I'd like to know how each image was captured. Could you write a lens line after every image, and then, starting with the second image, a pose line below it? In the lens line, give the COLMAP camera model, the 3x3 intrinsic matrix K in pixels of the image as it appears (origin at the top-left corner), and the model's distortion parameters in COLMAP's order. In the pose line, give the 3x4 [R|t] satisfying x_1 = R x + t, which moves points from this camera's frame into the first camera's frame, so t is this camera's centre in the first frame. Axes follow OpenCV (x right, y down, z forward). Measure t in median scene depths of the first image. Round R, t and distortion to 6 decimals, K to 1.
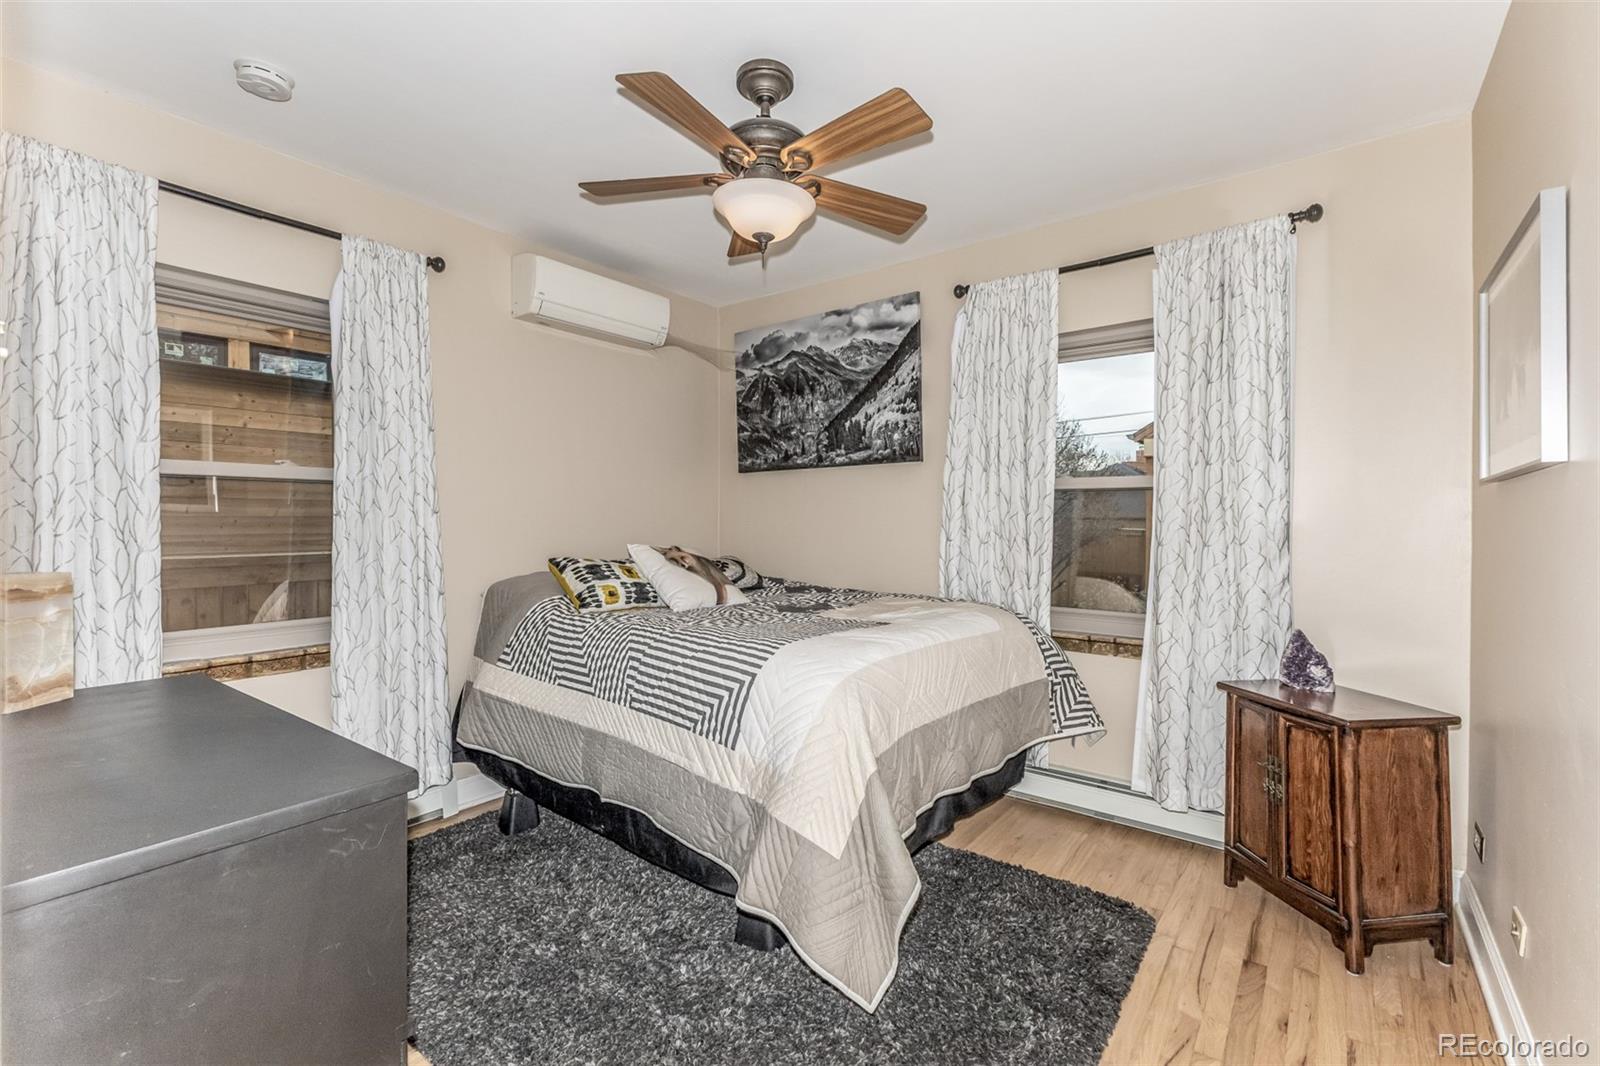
lens RADIAL K [[691.3, 0, 806.8], [0, 691.3, 524.6], [0, 0, 1]] dist [0.011348, -0.000075]
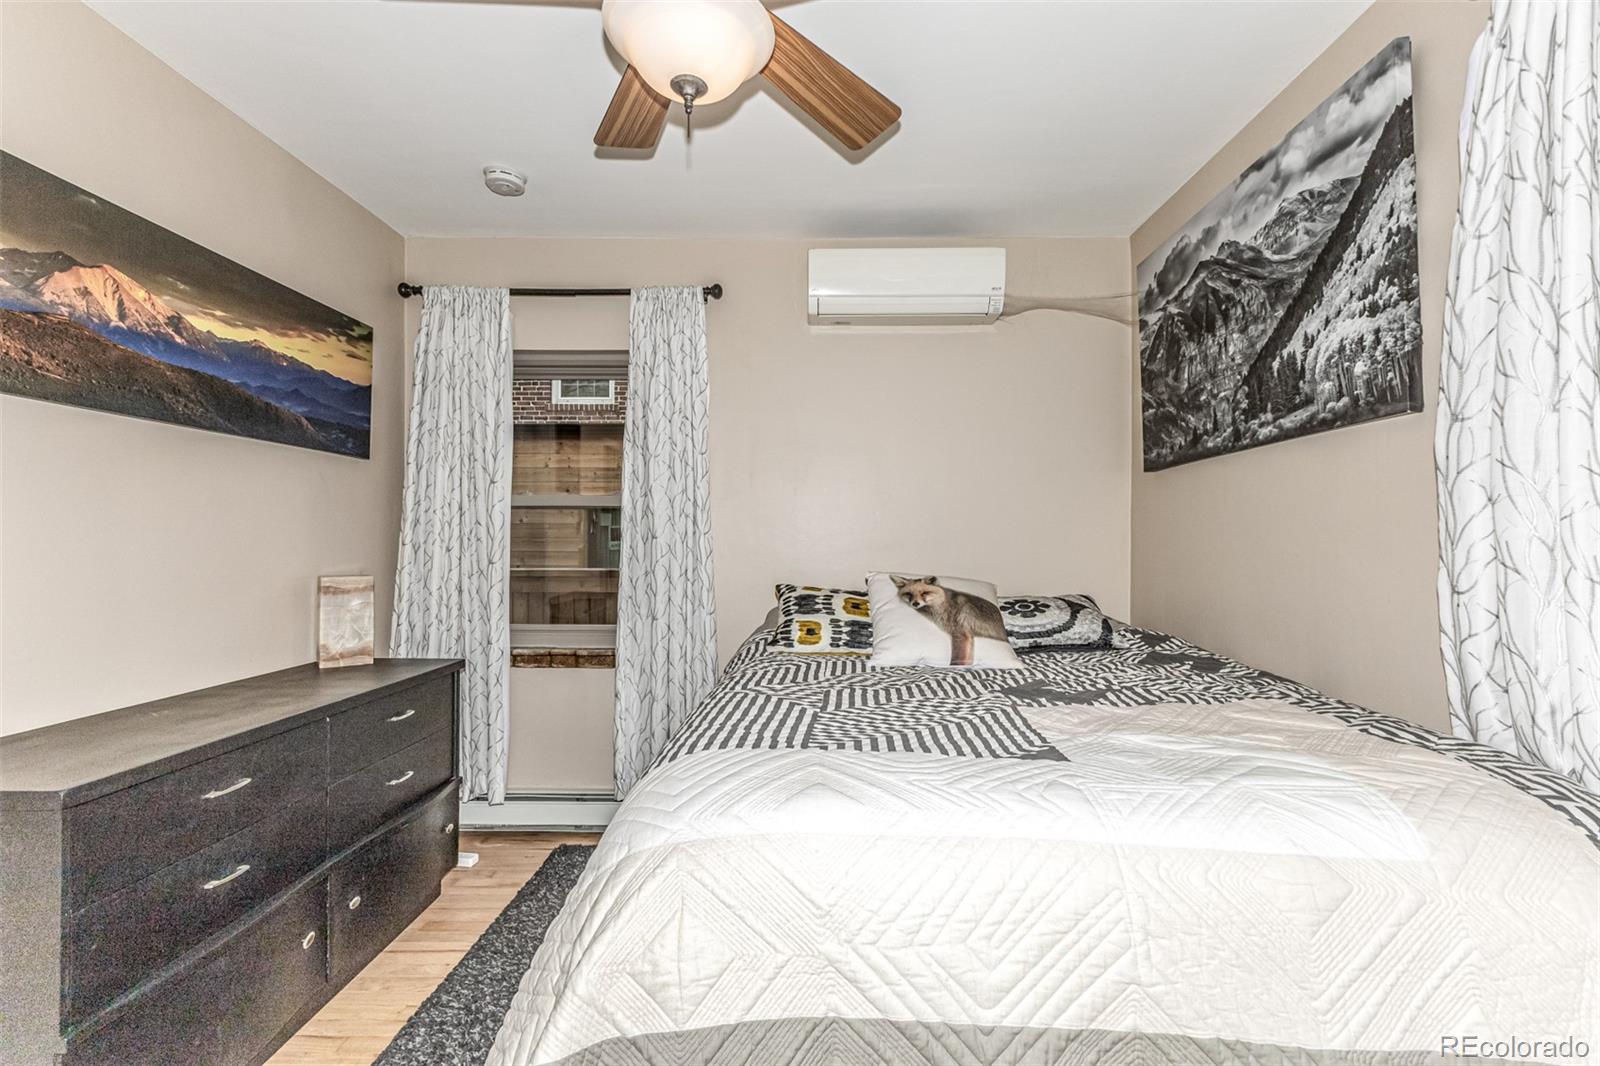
lens RADIAL K [[682.9, 0, 800.0], [0, 682.9, 533.0], [0, 0, 1]] dist [0.019198, -0.000030]
pose [[0.590979, -0.008276, -0.806645, 0.276846], [-0.009202, 0.999813, -0.017000, -0.001901], [0.806635, 0.017470, 0.590792, 0.397524]]
